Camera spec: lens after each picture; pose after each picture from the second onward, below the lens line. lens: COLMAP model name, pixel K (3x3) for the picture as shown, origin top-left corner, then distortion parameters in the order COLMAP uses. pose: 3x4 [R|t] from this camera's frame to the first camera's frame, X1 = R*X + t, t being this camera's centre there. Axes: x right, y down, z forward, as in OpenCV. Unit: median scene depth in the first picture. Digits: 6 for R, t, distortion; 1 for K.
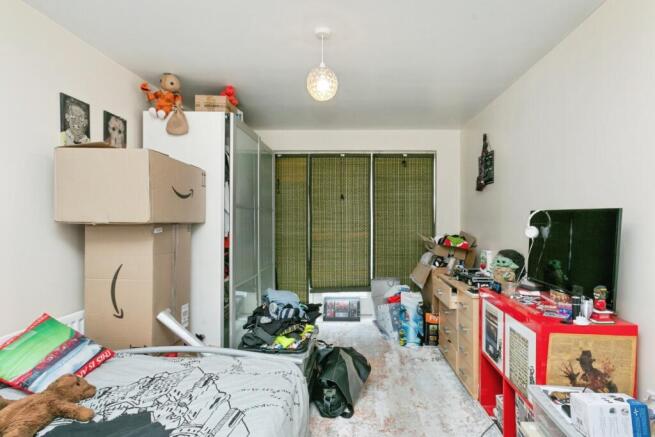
lens RADIAL K [[333.2, 0, 338.8], [0, 333.2, 219.5], [0, 0, 1]] dist [-0.000289, 0.001264]
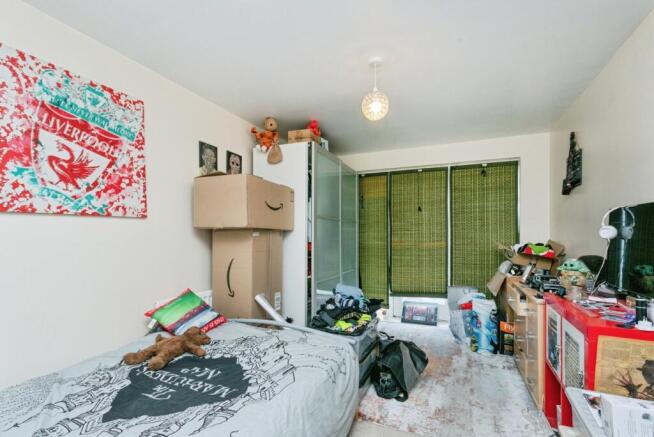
lens RADIAL K [[301.9, 0, 327.0], [0, 301.9, 236.5], [0, 0, 1]] dist [0.000559, 0.000249]
pose [[0.930751, -0.005315, -0.365615, 0.139251], [0.003335, 0.999976, -0.006048, 0.041166], [0.365639, 0.004410, 0.930746, -0.026404]]
